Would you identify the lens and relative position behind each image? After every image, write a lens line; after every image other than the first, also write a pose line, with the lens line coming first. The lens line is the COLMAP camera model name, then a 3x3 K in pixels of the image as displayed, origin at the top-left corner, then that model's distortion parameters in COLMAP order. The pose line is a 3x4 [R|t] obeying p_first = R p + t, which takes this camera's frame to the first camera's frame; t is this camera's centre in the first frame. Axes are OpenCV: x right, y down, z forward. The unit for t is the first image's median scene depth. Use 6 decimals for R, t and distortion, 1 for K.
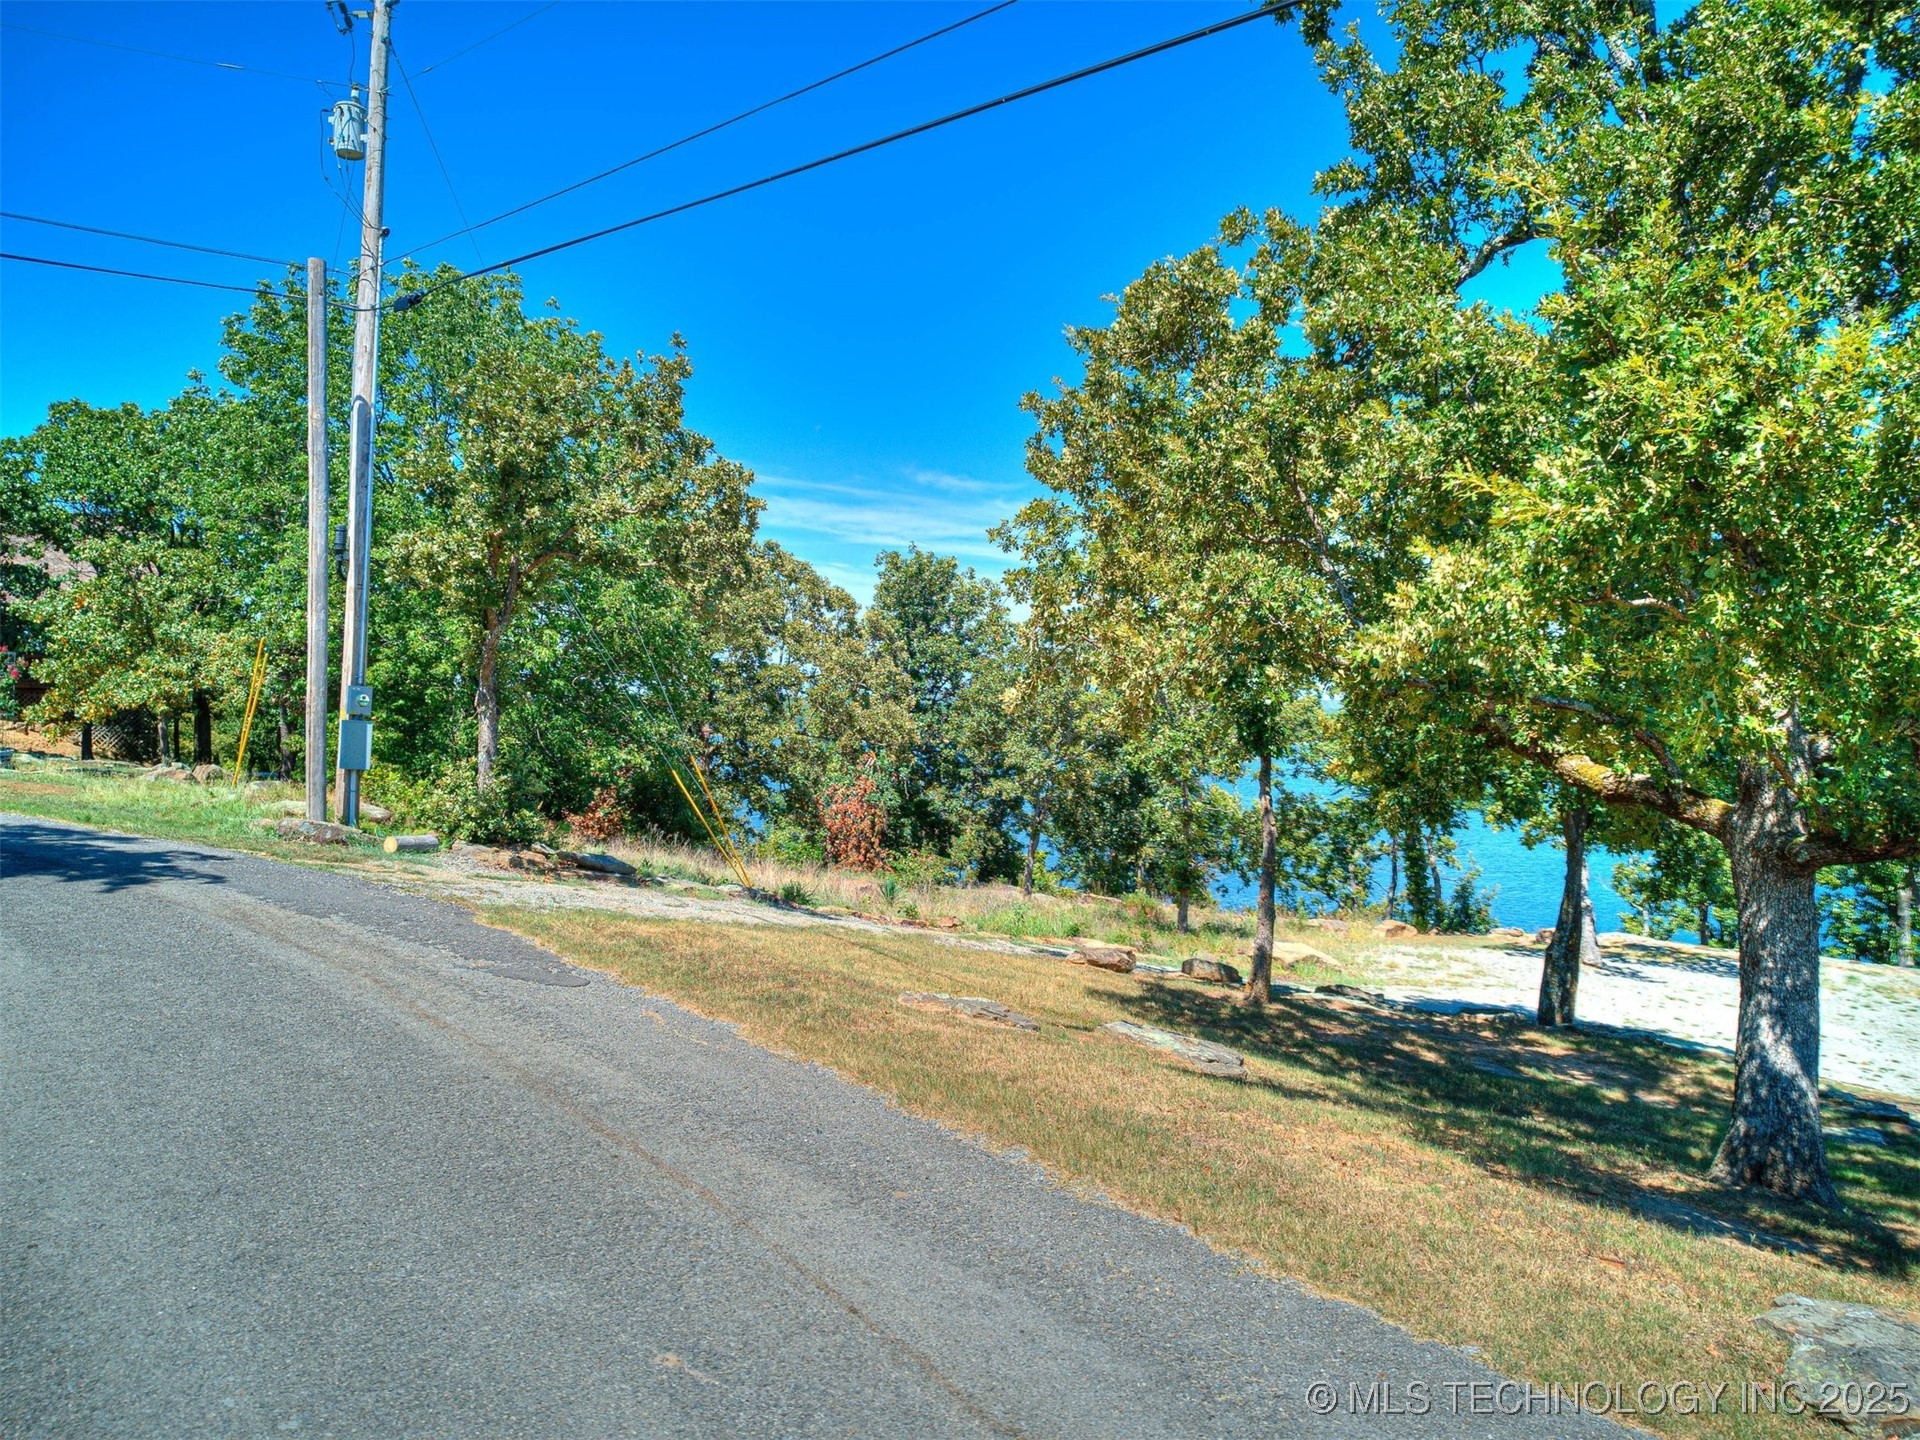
lens RADIAL K [[1381.0, 0, 953.2], [0, 1381.0, 721.3], [0, 0, 1]] dist [-0.084434, 0.076846]
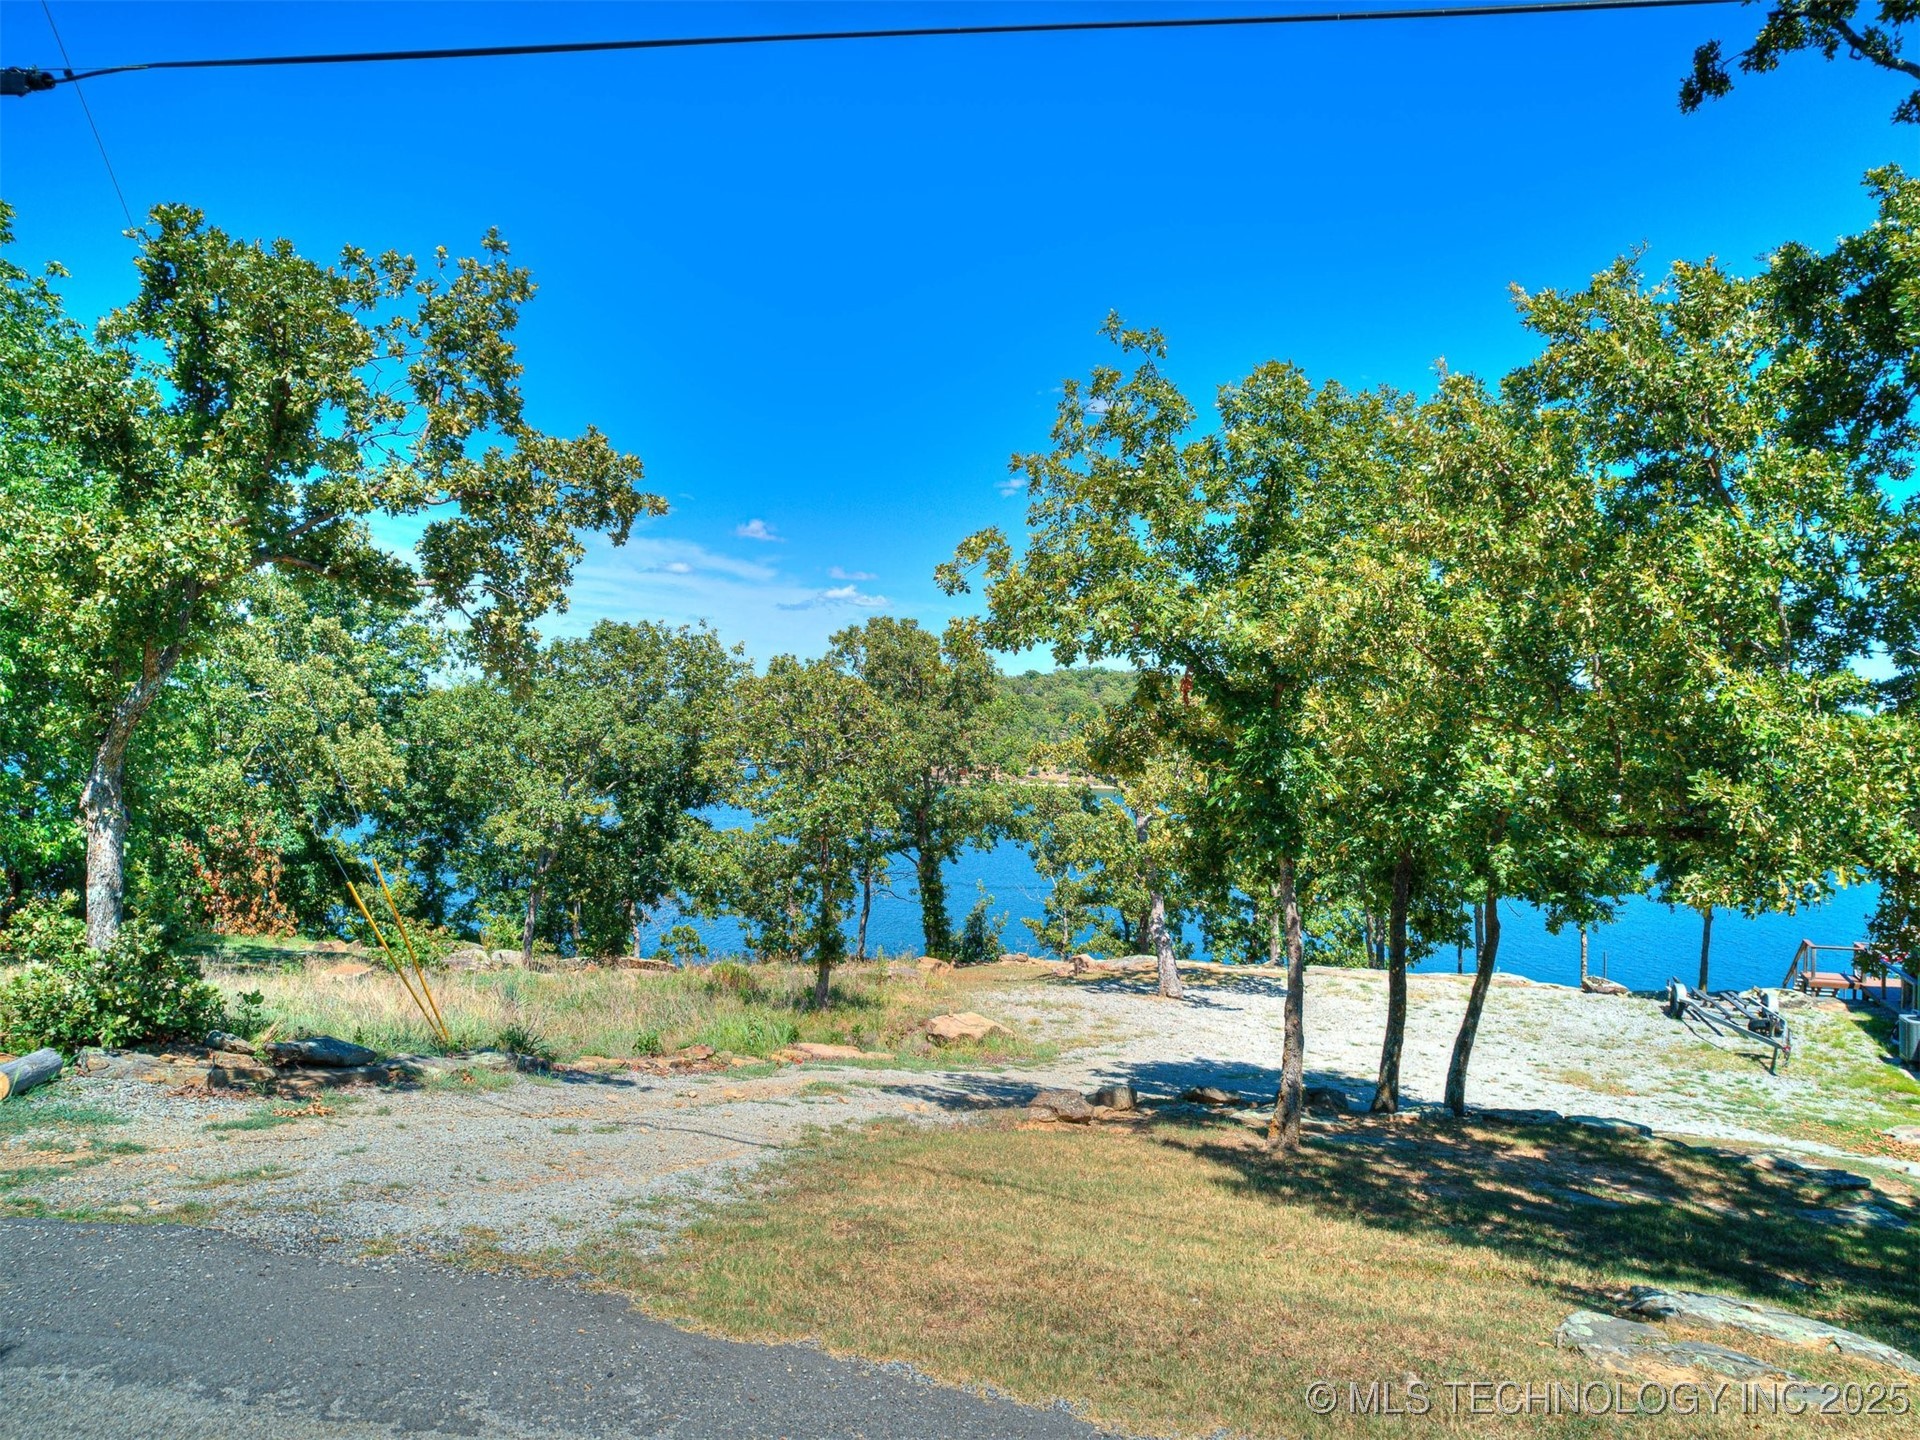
lens RADIAL K [[1381.0, 0, 951.2], [0, 1381.0, 728.6], [0, 0, 1]] dist [-0.084434, 0.076846]
pose [[0.867793, -0.002677, 0.496919, -0.320994], [-0.000672, 0.999978, 0.006559, -0.050337], [-0.496926, -0.006026, 0.867772, 0.320919]]
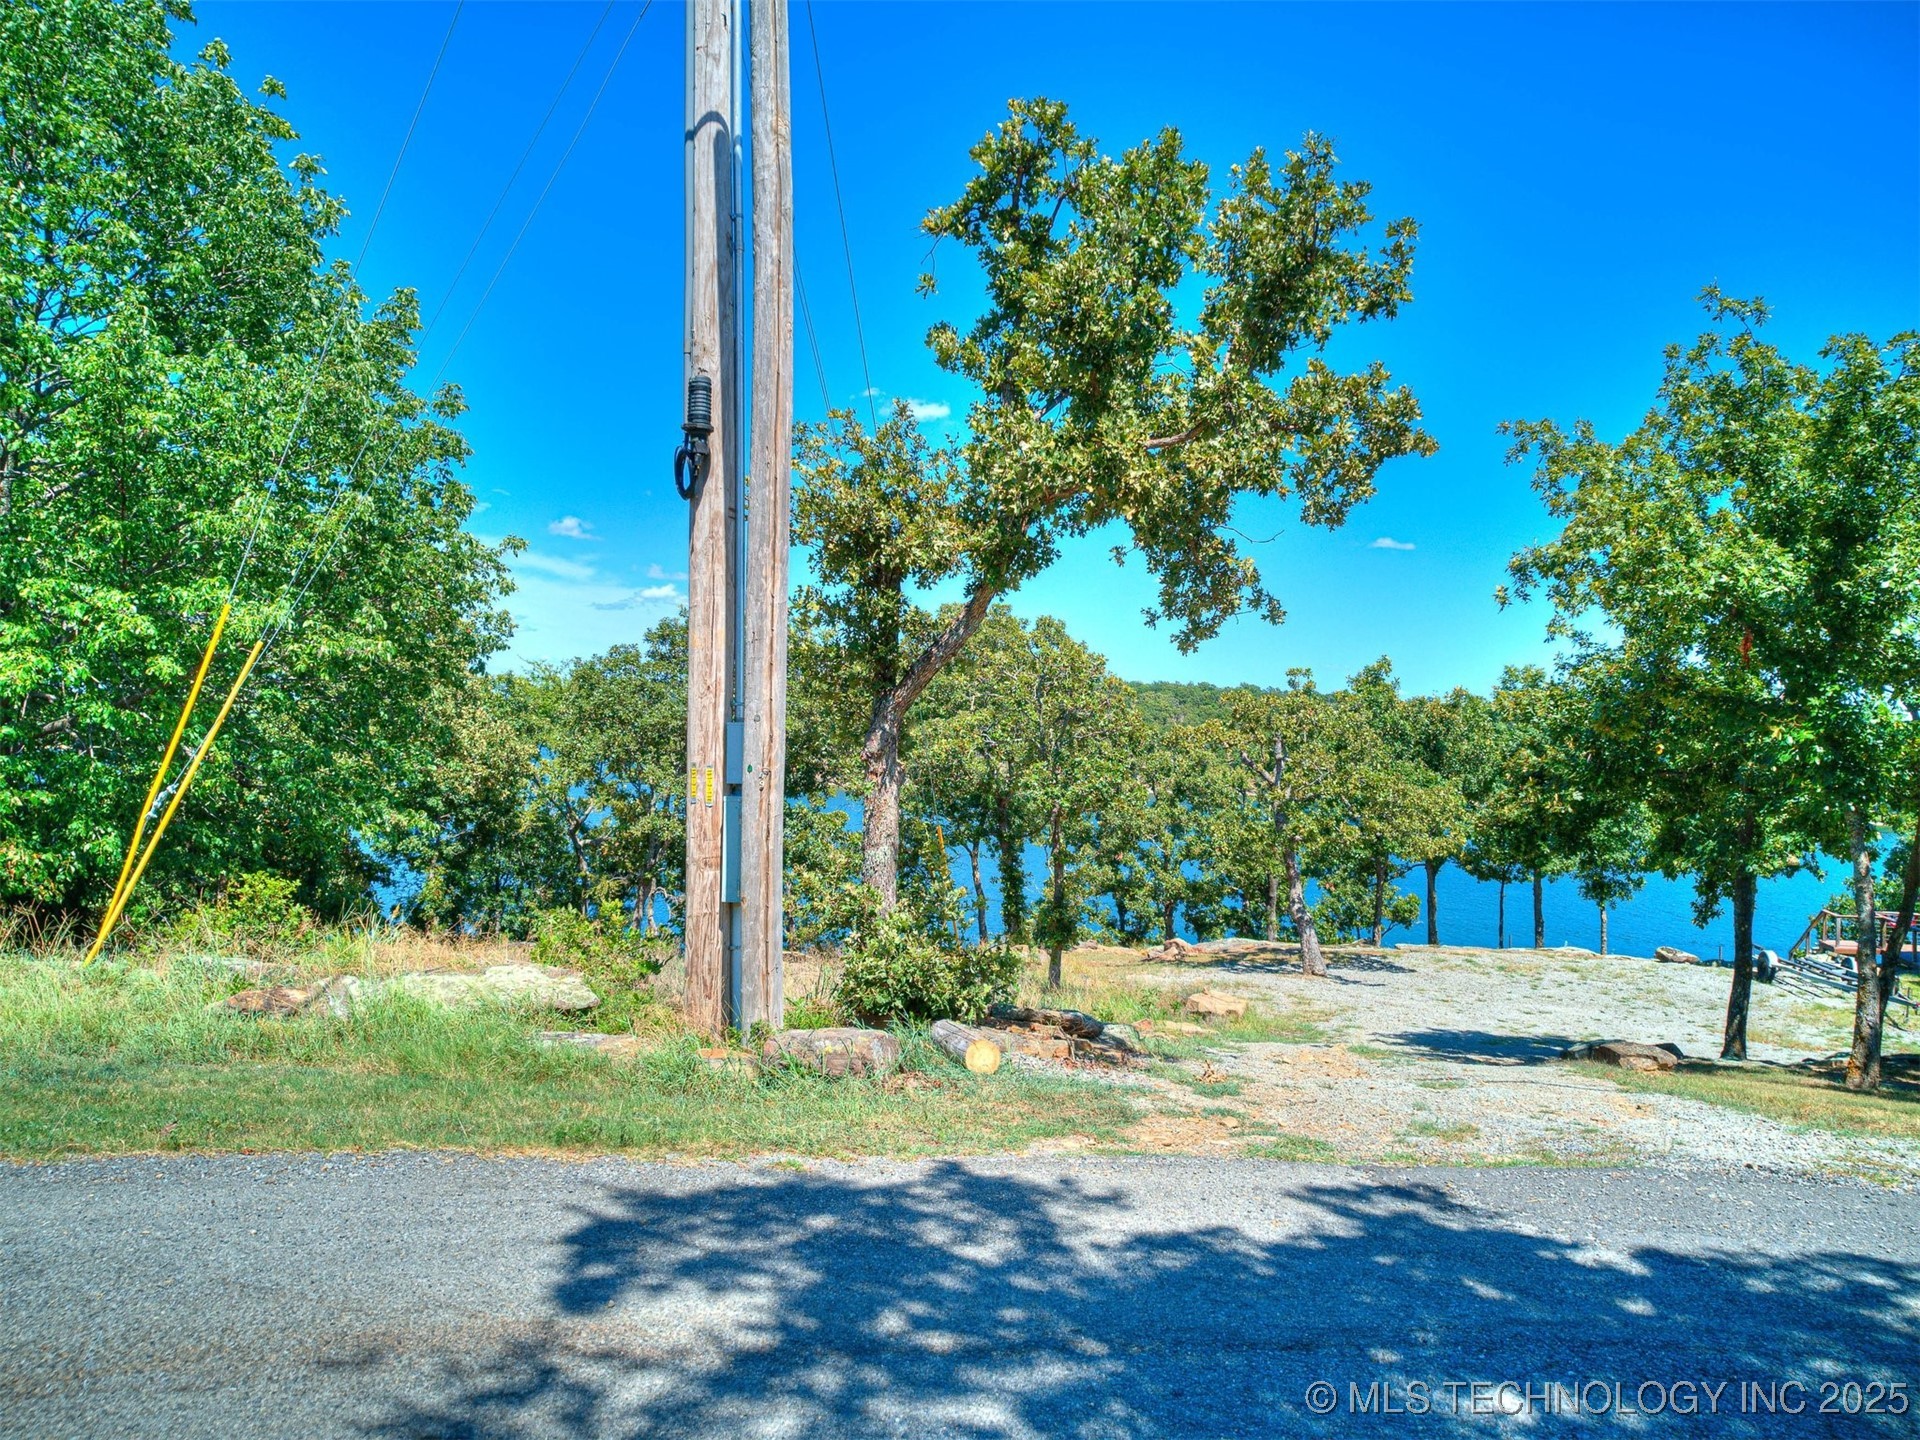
lens RADIAL K [[1381.0, 0, 949.5], [0, 1381.0, 721.6], [0, 0, 1]] dist [-0.084434, 0.076846]
pose [[0.797648, -0.001594, 0.603120, -0.660128], [0.001612, 0.999999, 0.000511, -0.026612], [-0.603120, 0.000565, 0.797650, 0.570717]]
